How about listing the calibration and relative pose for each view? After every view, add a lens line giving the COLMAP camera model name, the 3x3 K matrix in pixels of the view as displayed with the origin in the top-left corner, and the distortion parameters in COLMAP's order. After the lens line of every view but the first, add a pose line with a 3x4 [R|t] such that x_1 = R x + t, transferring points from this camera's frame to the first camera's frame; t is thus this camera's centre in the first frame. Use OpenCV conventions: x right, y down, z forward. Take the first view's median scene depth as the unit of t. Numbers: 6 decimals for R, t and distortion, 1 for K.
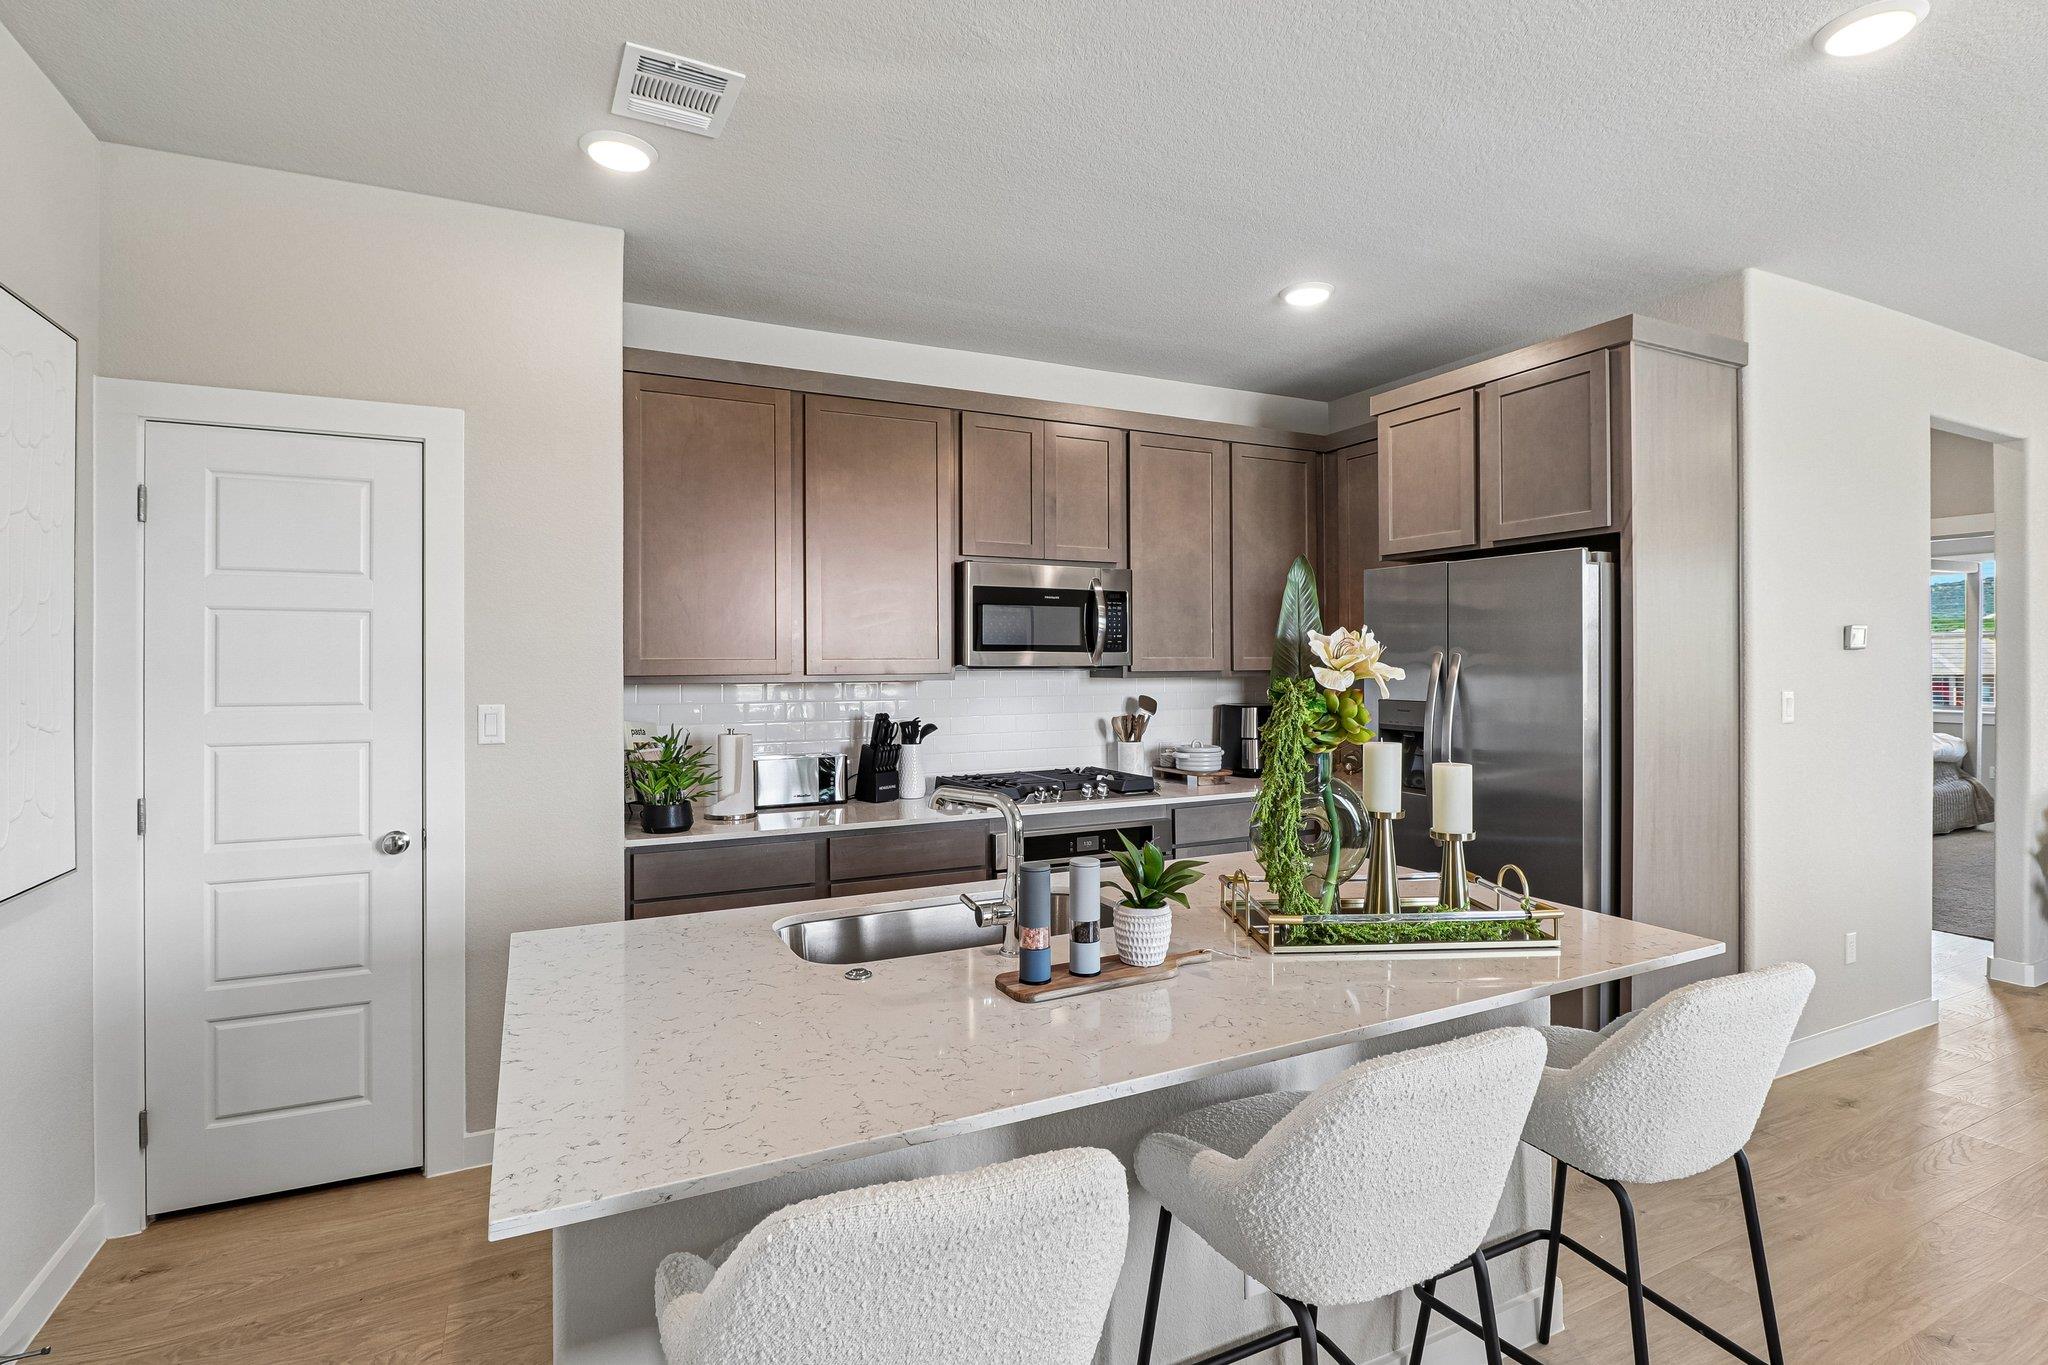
lens RADIAL K [[958.4, 0, 1026.6], [0, 958.4, 657.1], [0, 0, 1]] dist [-0.000430, 0.000105]
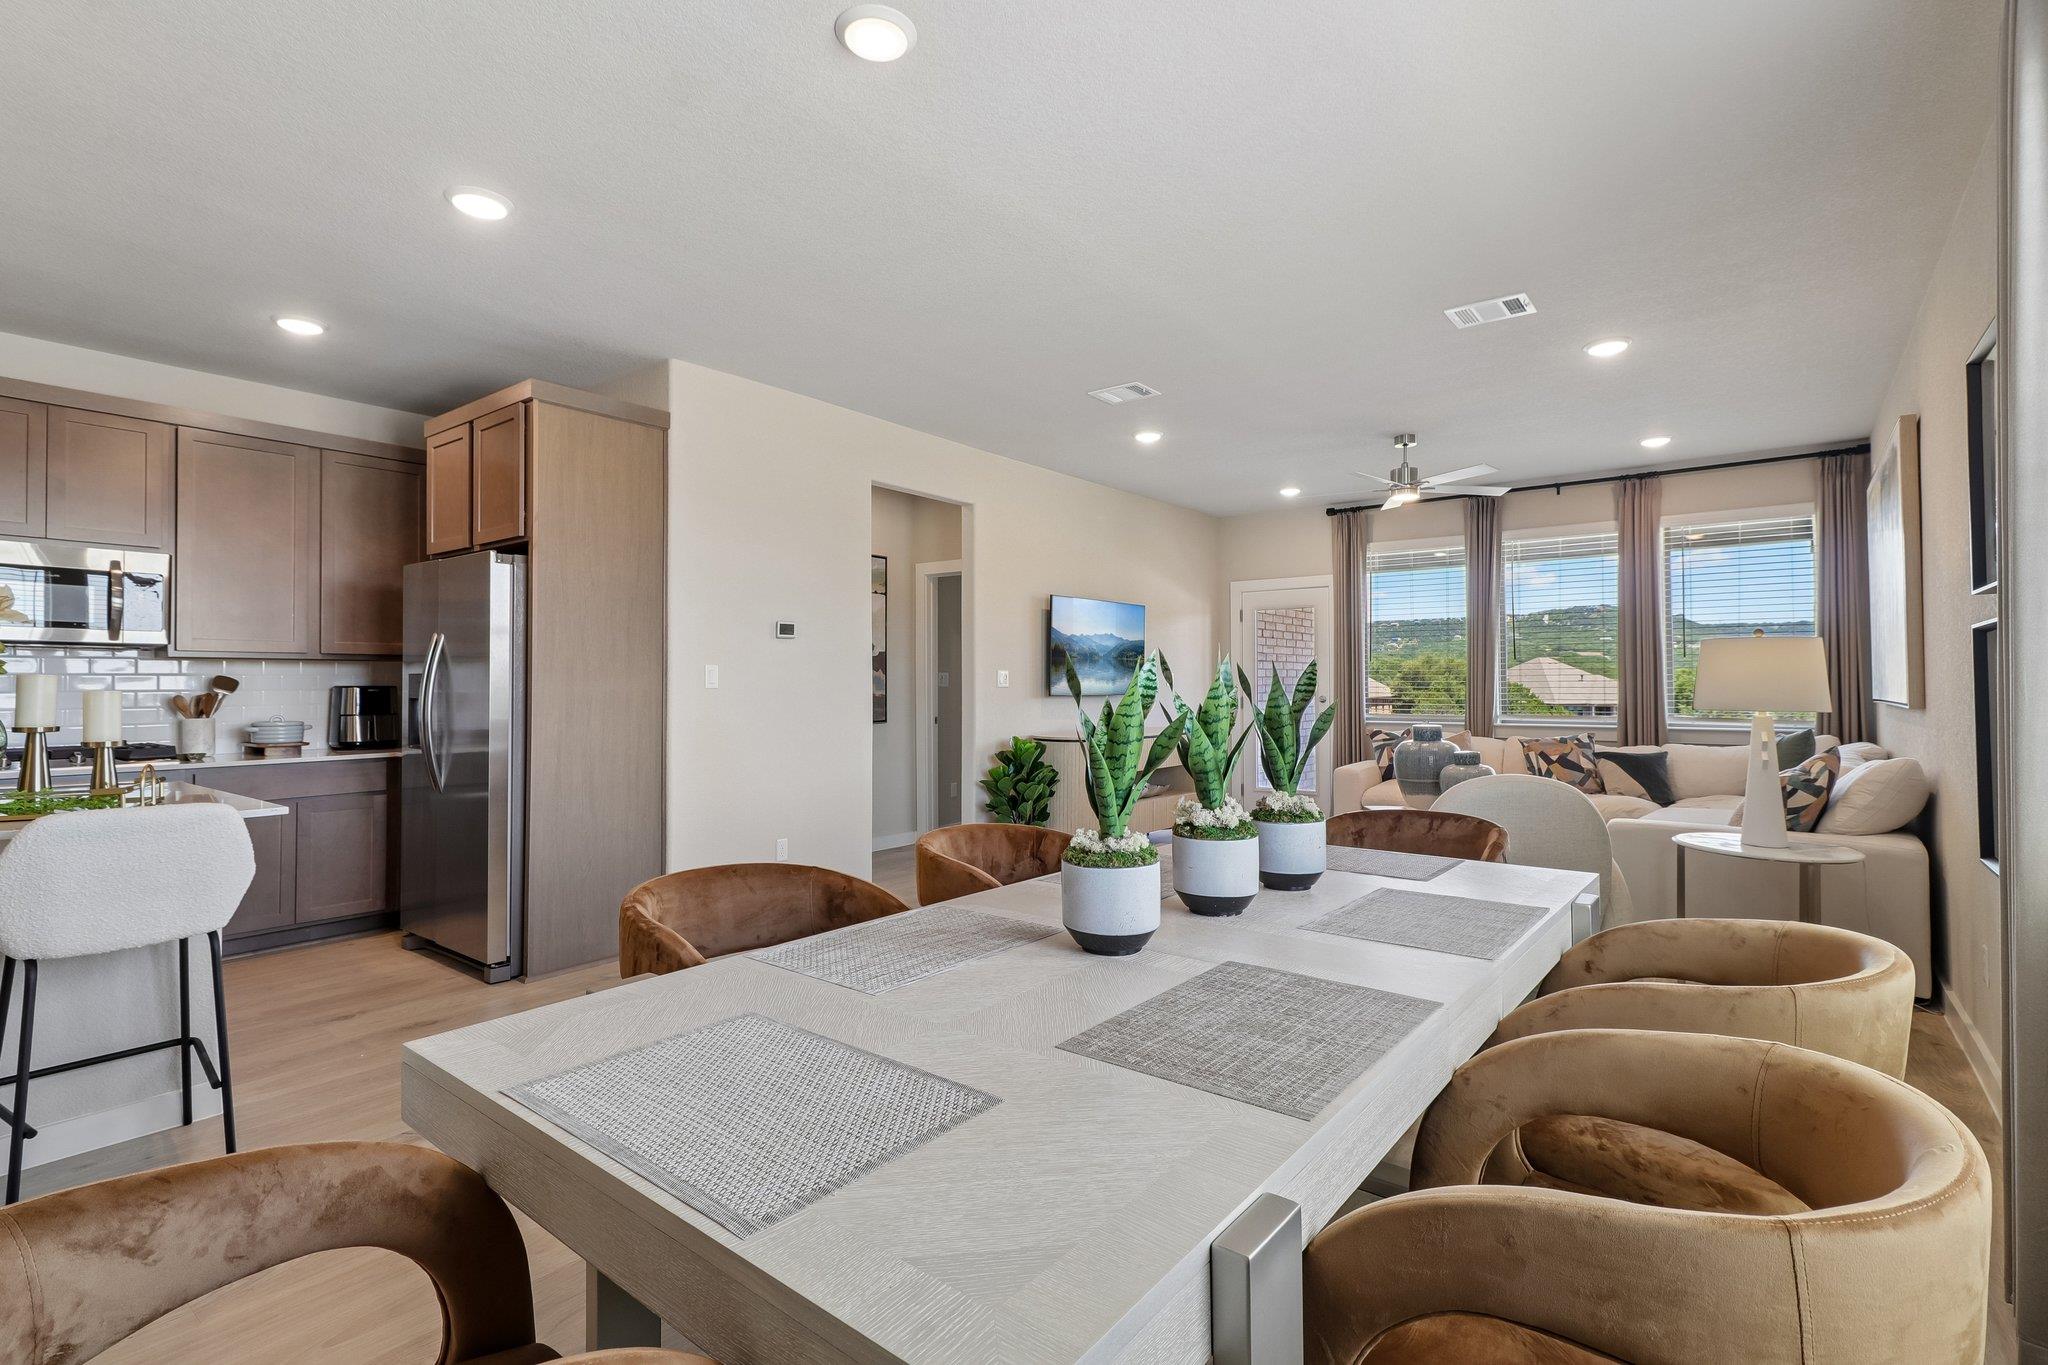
lens RADIAL K [[958.4, 0, 1026.6], [0, 958.4, 657.1], [0, 0, 1]] dist [-0.000430, 0.000105]
pose [[0.902006, 0.011739, 0.431564, 0.519123], [-0.000899, 0.999679, -0.025313, 0.050301], [-0.431723, 0.022444, 0.901727, -0.389624]]
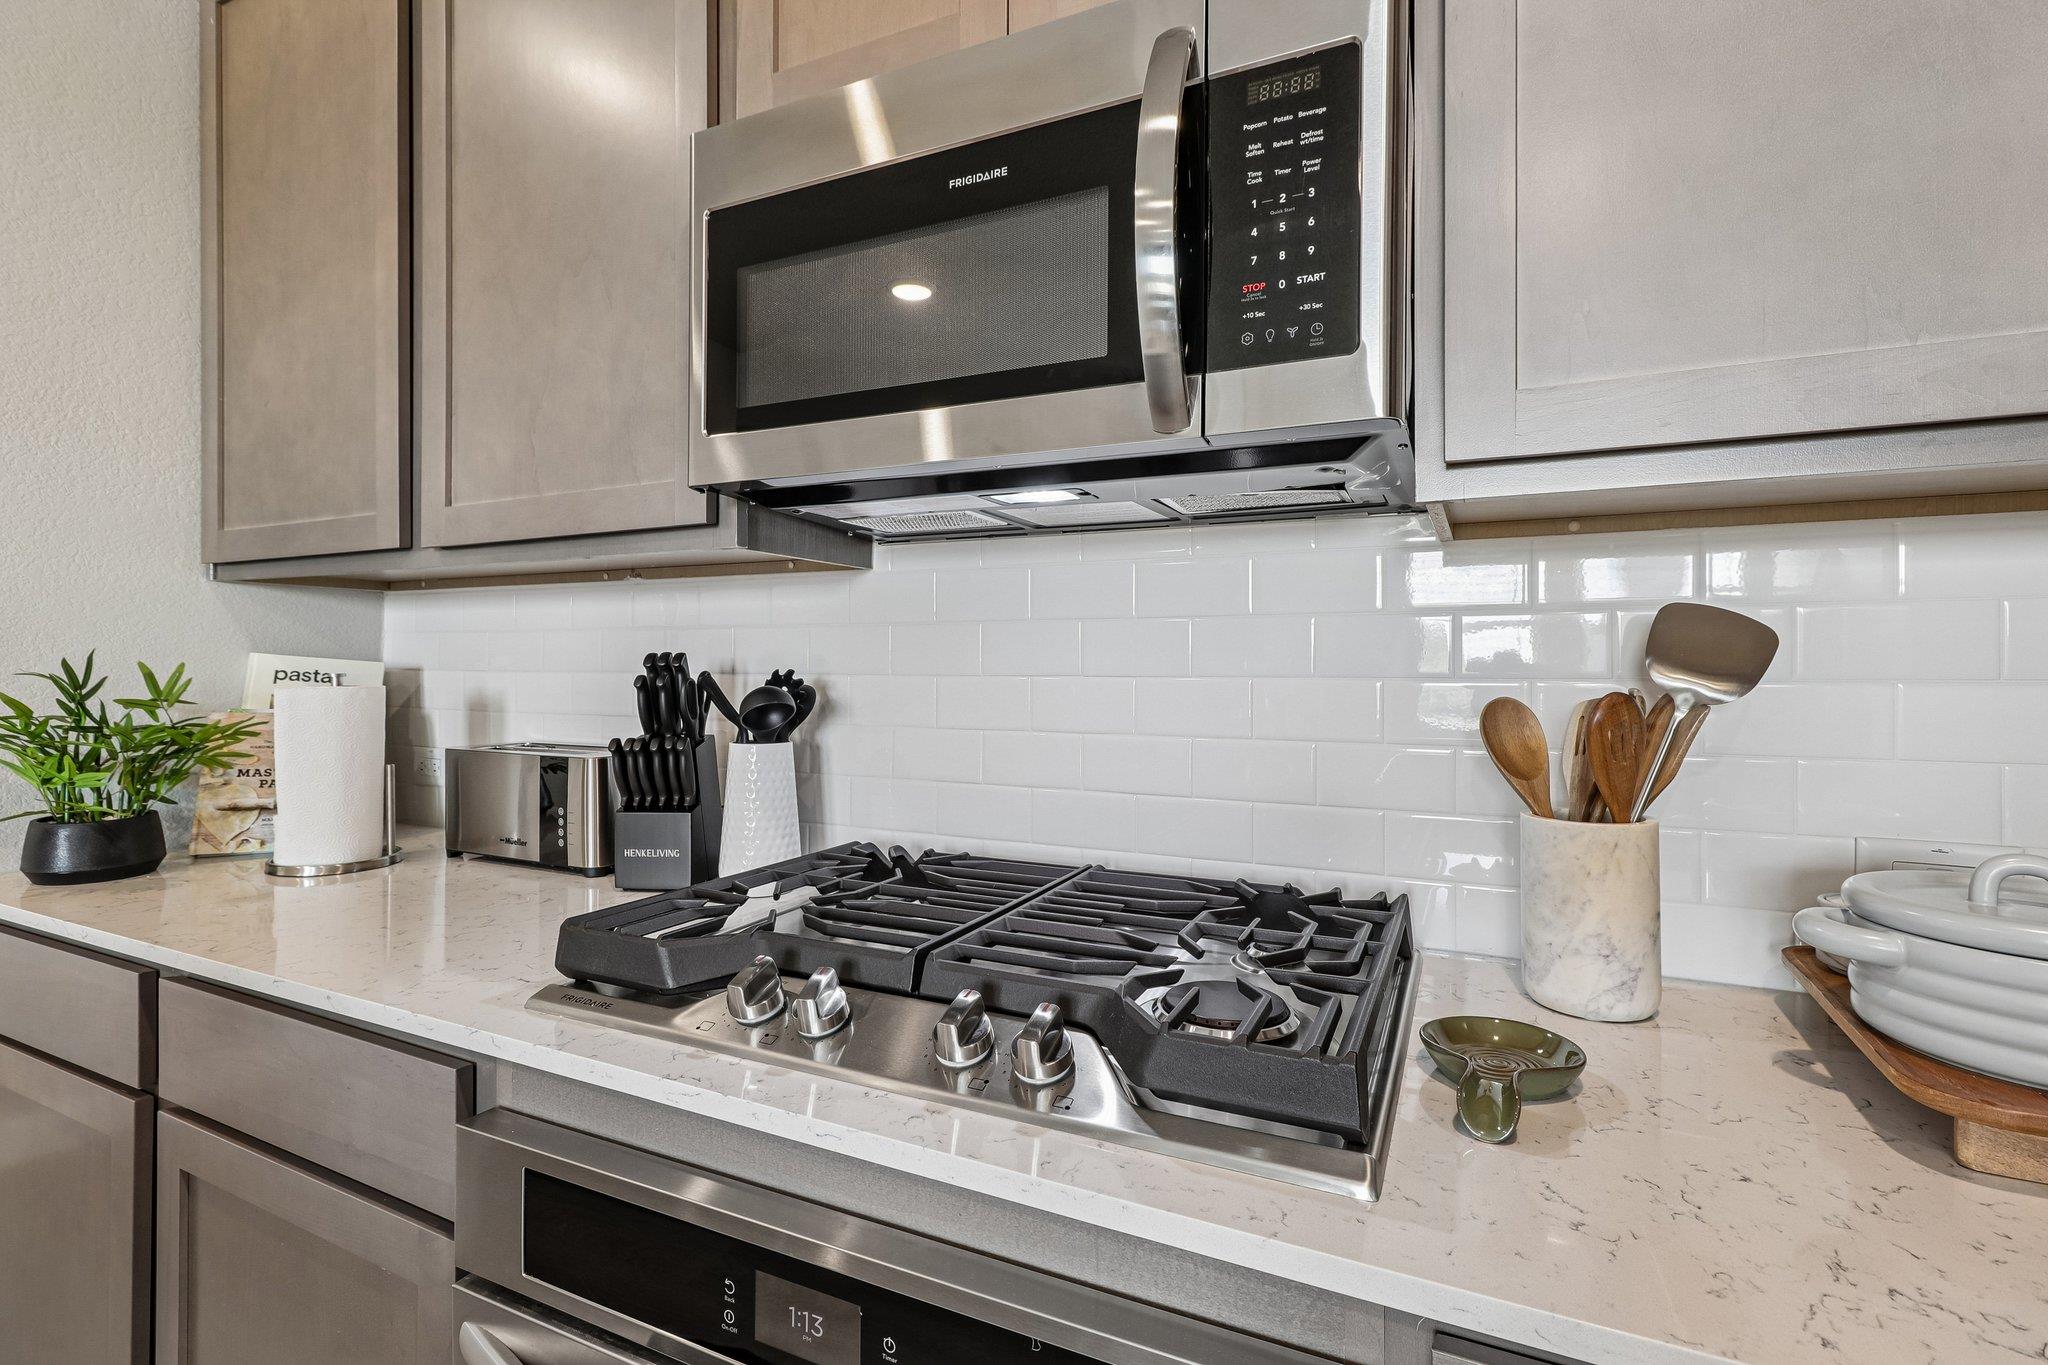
lens RADIAL K [[958.4, 0, 1026.6], [0, 958.4, 657.1], [0, 0, 1]] dist [-0.000430, 0.000105]
pose [[0.629829, 0.005982, -0.776711, 0.214199], [-0.001760, 0.999979, 0.006275, 0.055704], [0.776732, -0.002585, 0.629826, 0.826354]]
